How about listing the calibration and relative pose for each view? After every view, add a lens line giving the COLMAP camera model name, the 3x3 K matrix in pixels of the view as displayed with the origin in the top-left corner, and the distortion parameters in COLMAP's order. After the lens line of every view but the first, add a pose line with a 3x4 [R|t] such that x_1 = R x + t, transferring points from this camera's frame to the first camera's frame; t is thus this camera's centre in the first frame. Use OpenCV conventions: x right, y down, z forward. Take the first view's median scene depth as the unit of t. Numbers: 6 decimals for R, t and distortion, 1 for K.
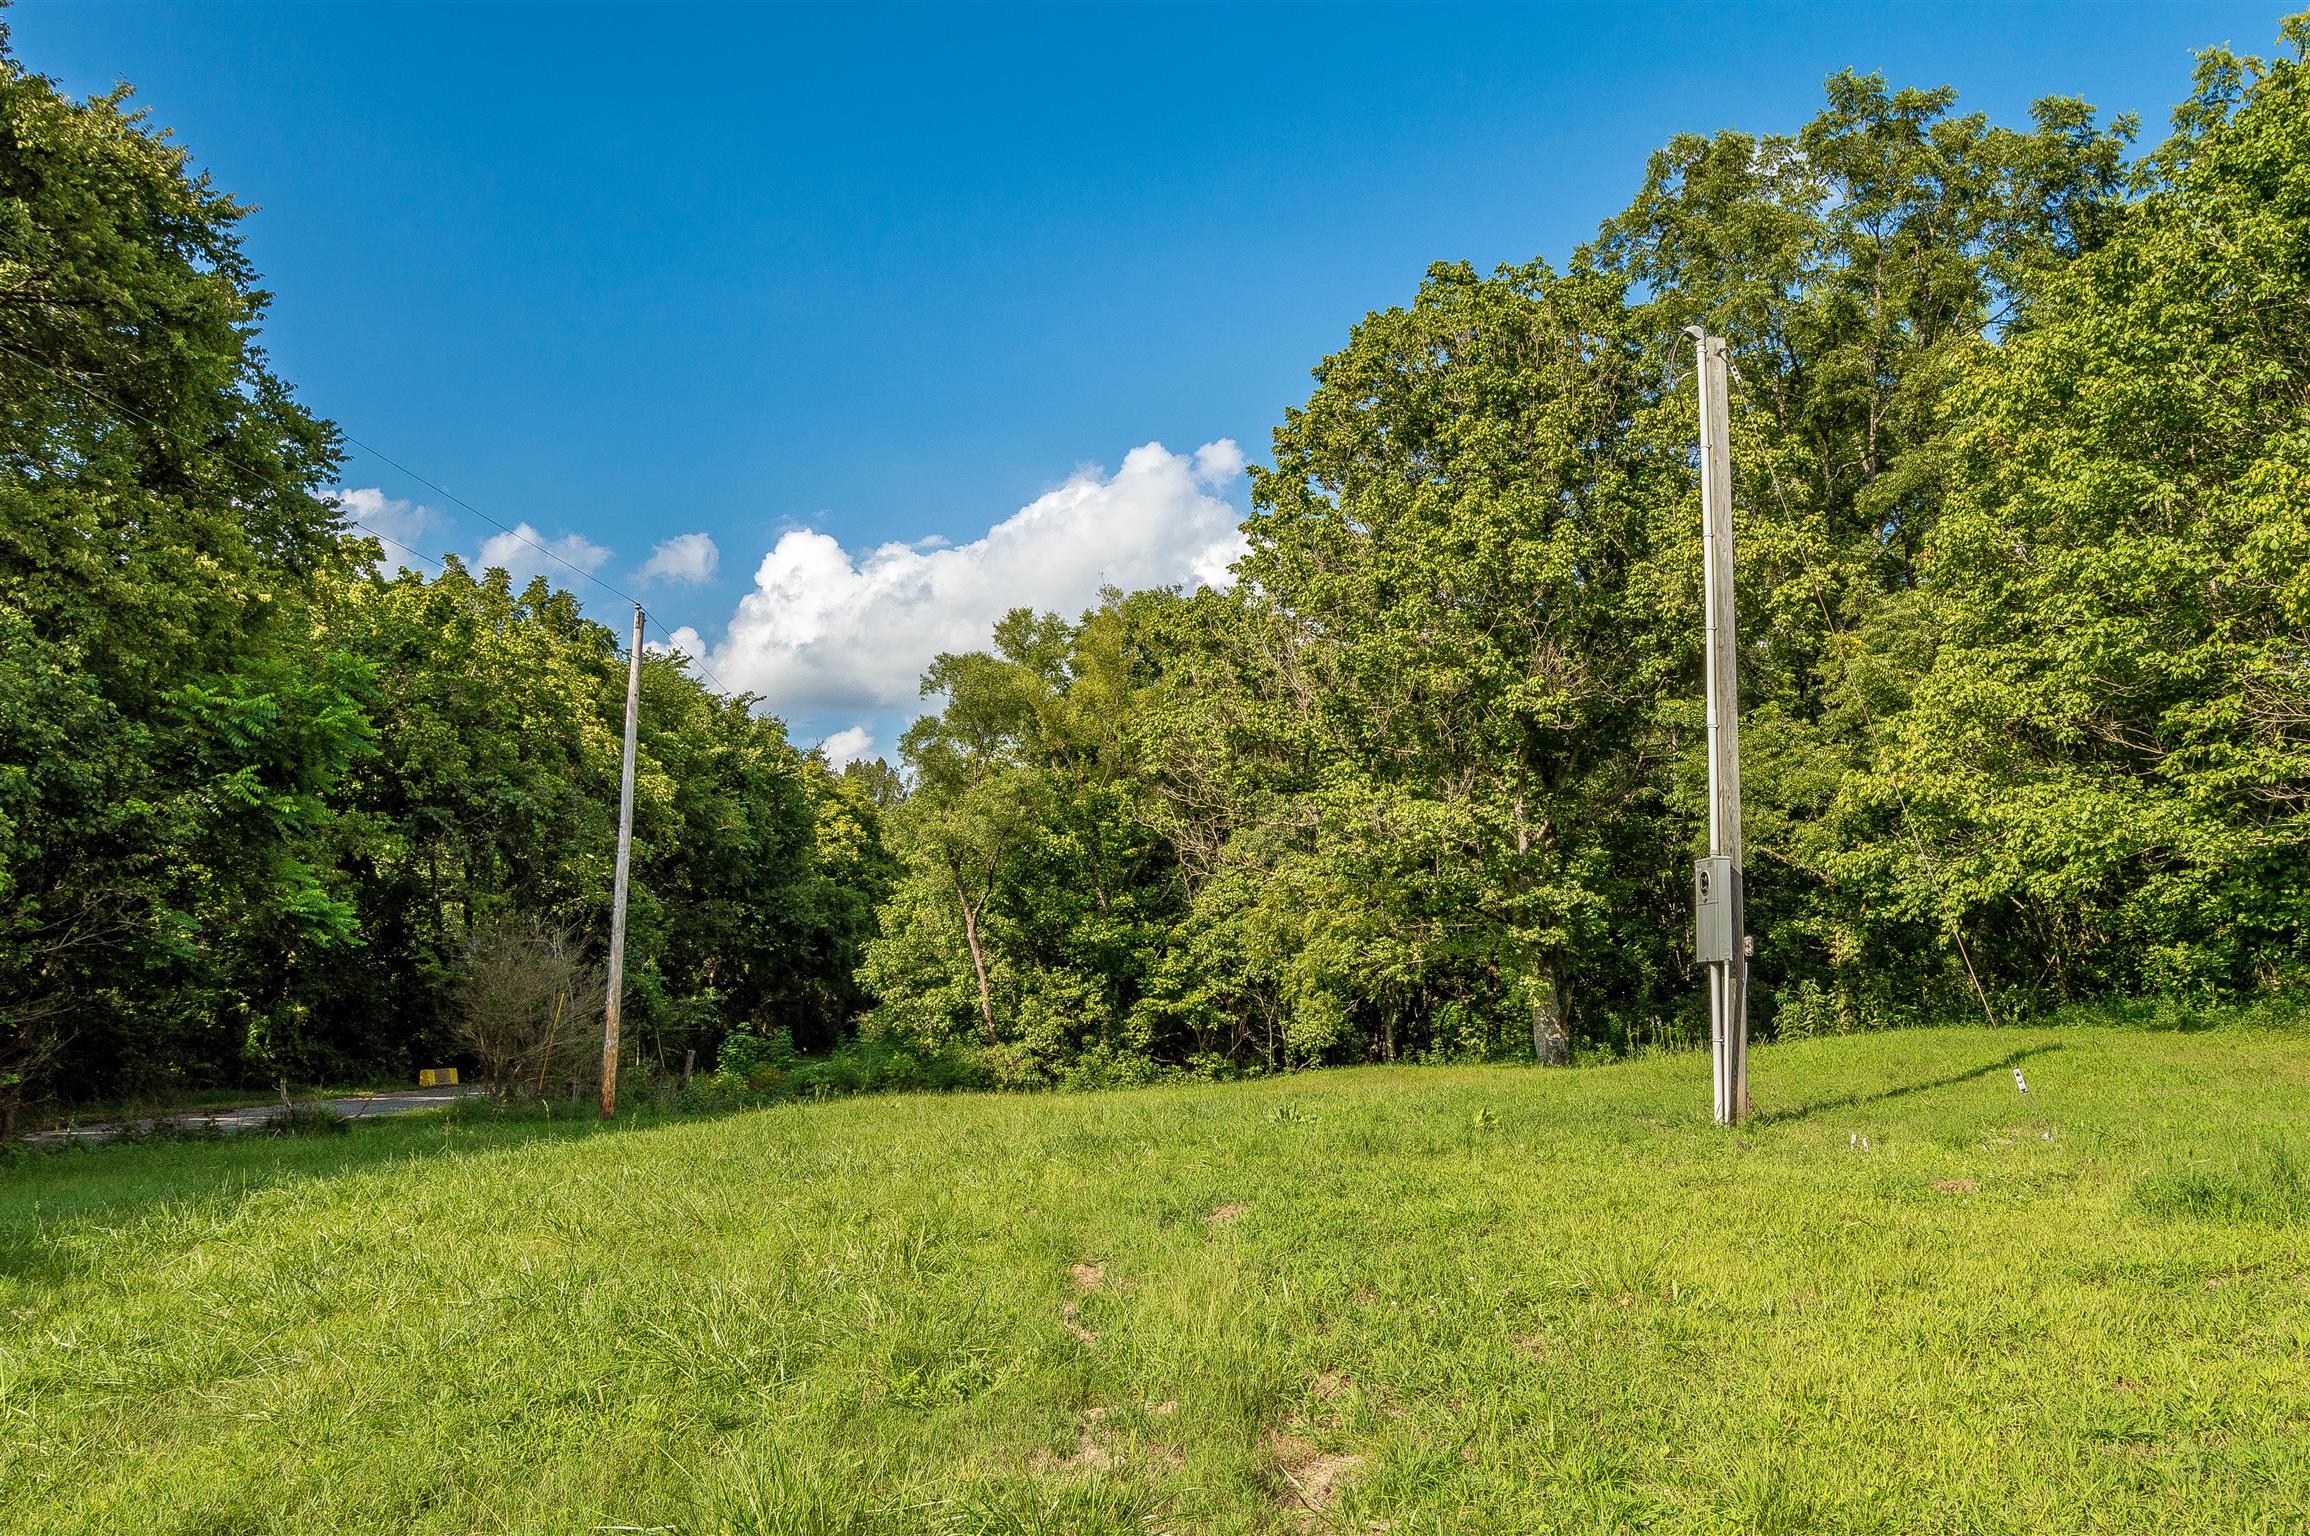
lens RADIAL K [[1801.3, 0, 1169.4], [0, 1801.3, 756.5], [0, 0, 1]] dist [-0.022181, 0.027969]
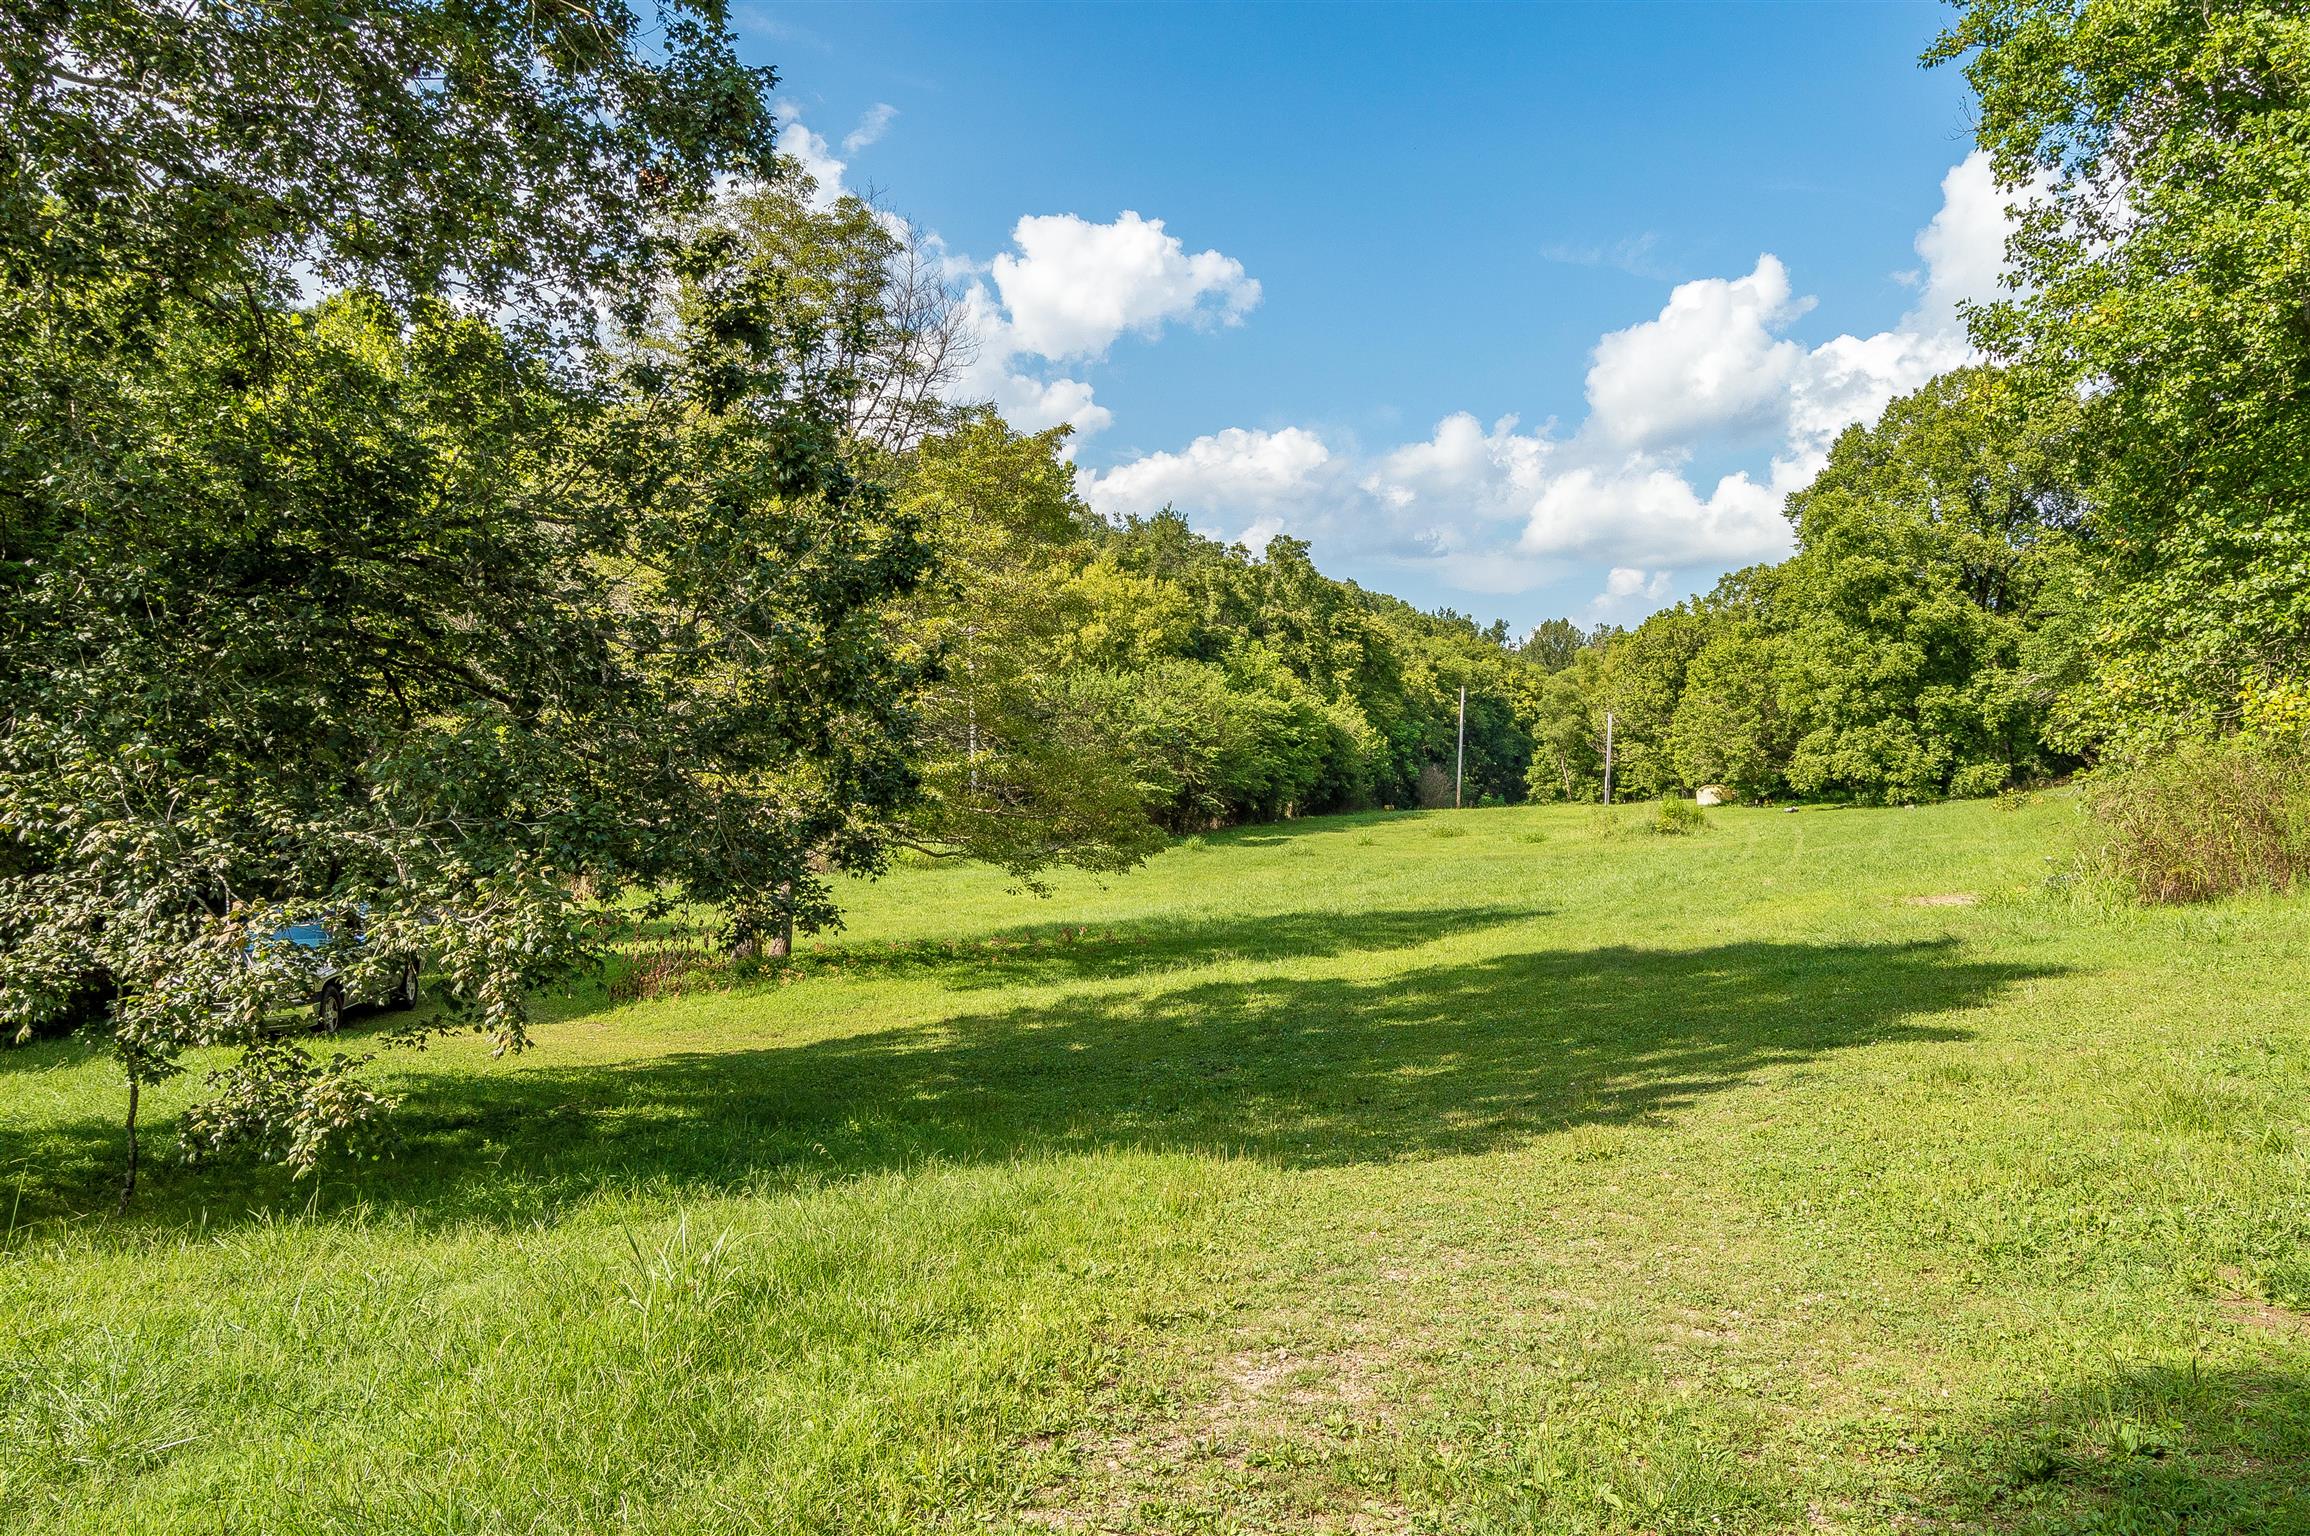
lens RADIAL K [[1801.3, 0, 1159.4], [0, 1801.3, 763.6], [0, 0, 1]] dist [-0.022181, 0.027969]
pose [[0.921551, 0.021137, -0.387682, 0.906820], [0.031362, 0.991201, 0.128593, -0.650825], [0.386989, -0.130664, 0.912780, -4.186360]]
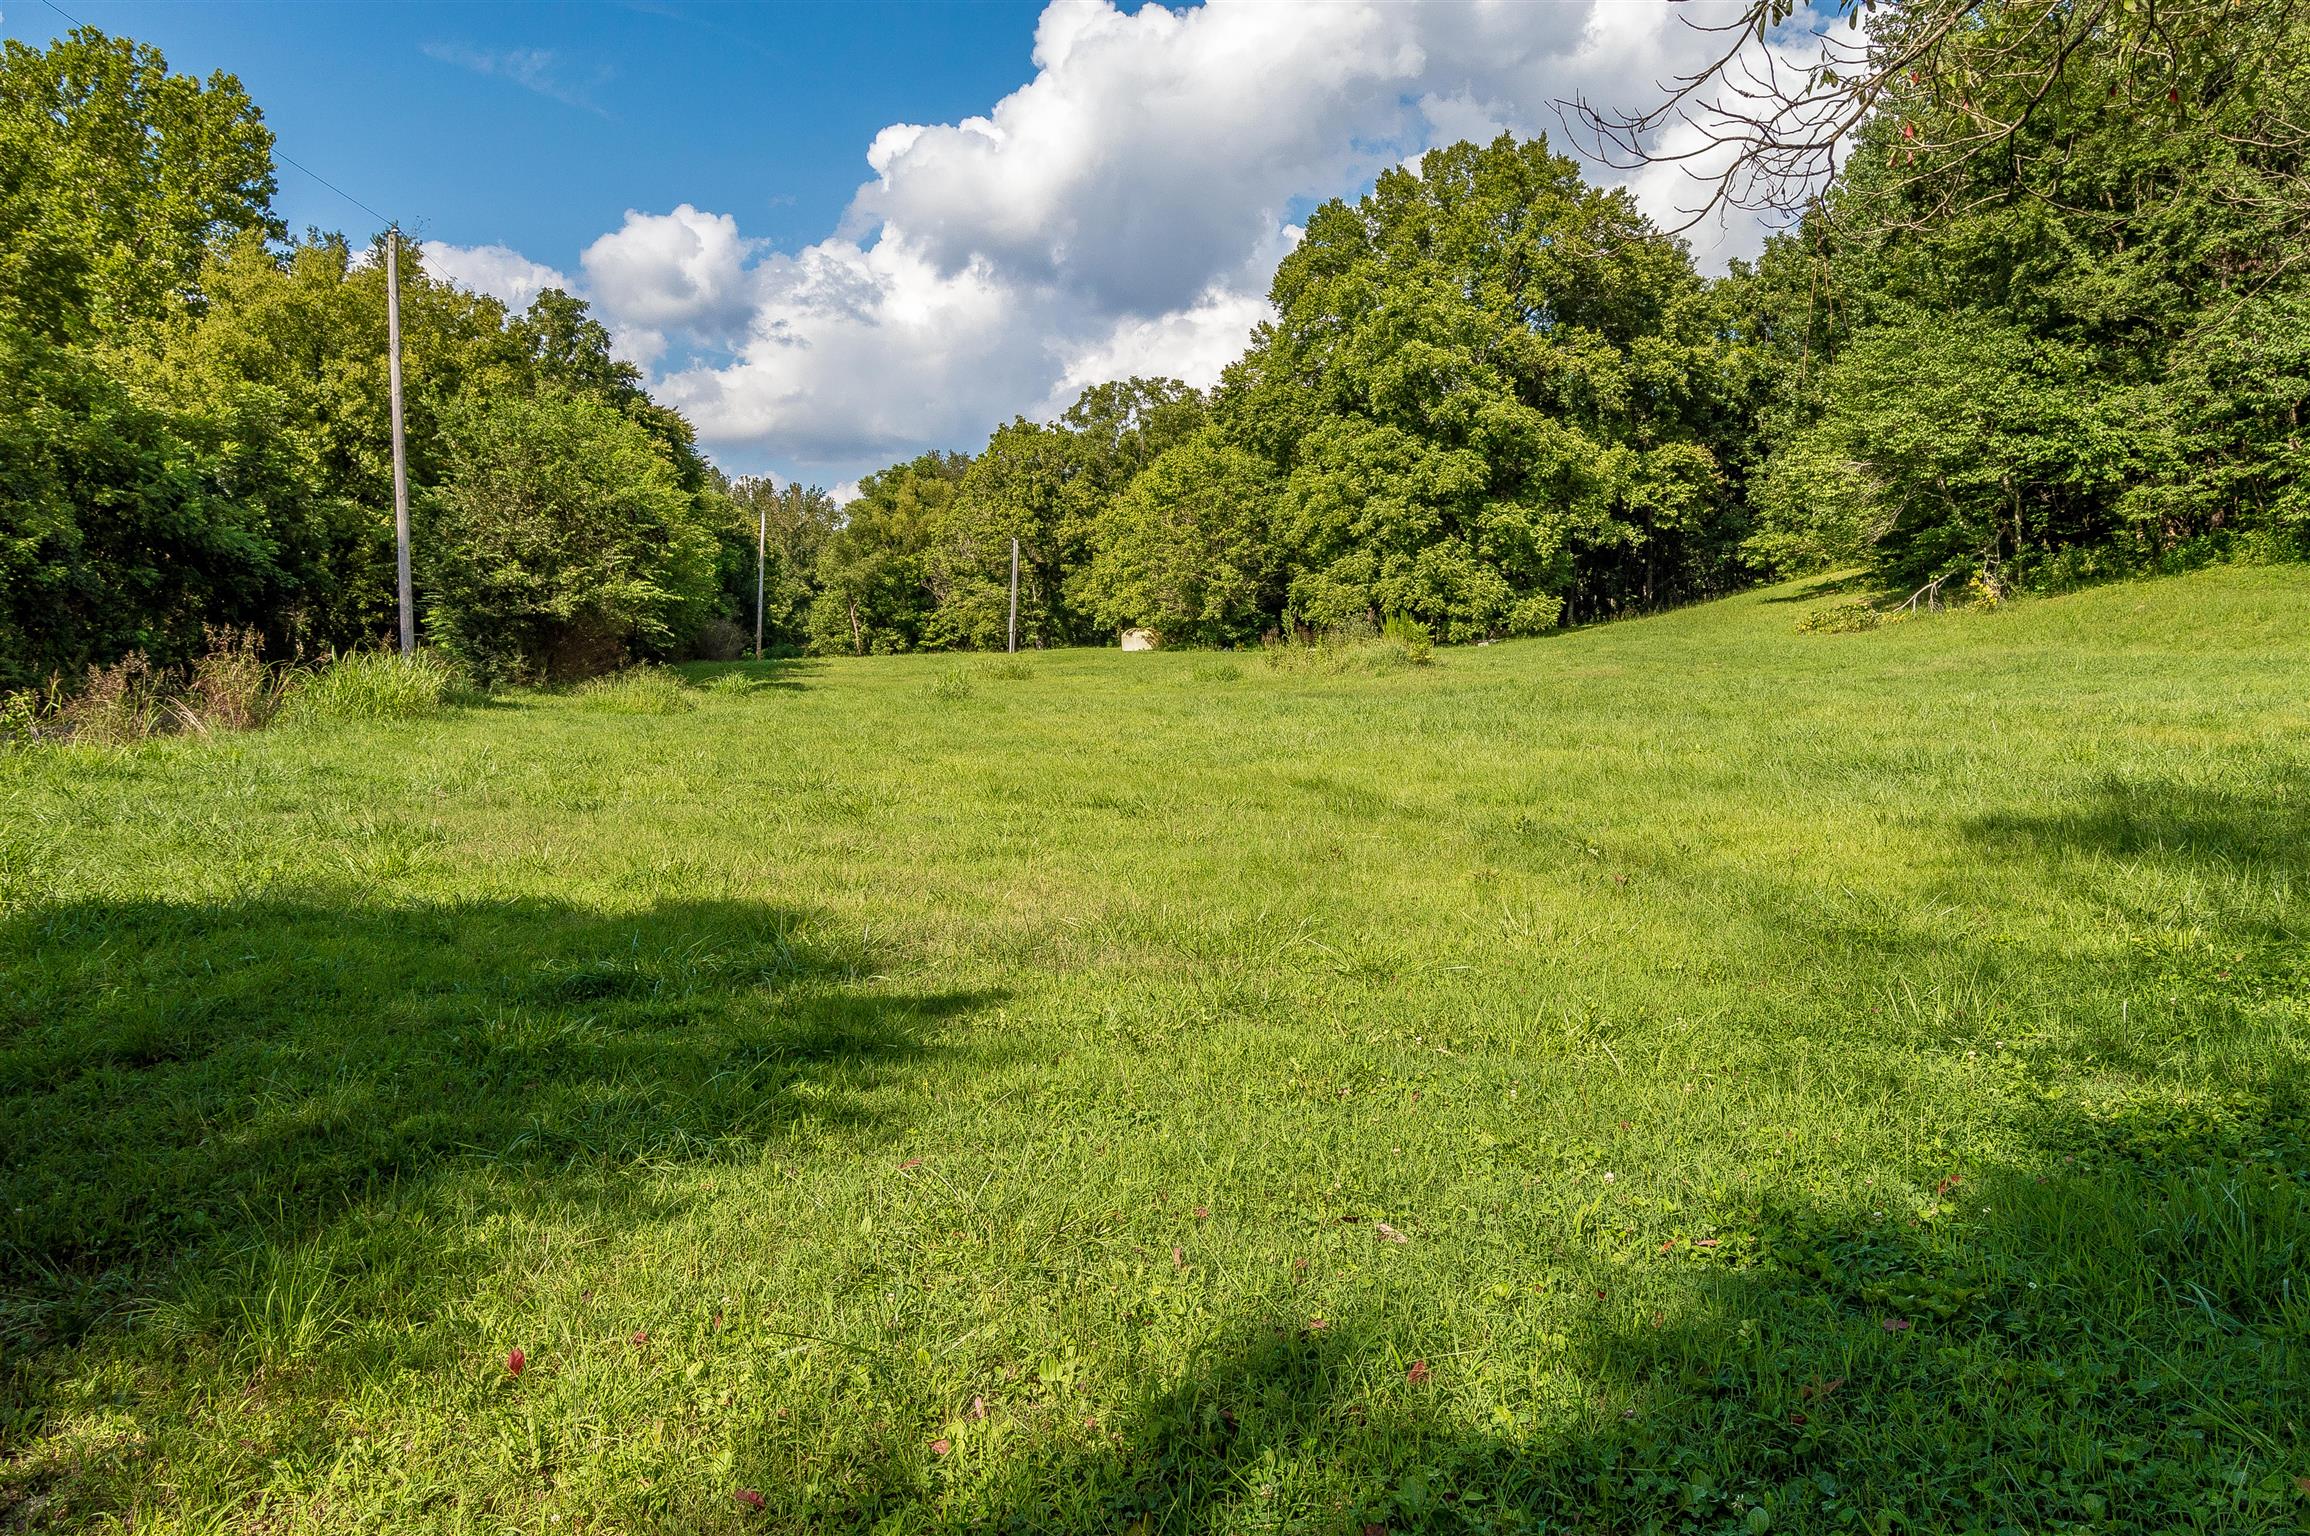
lens RADIAL K [[1801.3, 0, 1176.5], [0, 1801.3, 756.1], [0, 0, 1]] dist [-0.022181, 0.027969]
pose [[0.991082, 0.020353, 0.131687, 0.027842], [-0.045221, 0.980990, 0.188716, -0.428401], [-0.125343, -0.192988, 0.973162, -3.282886]]
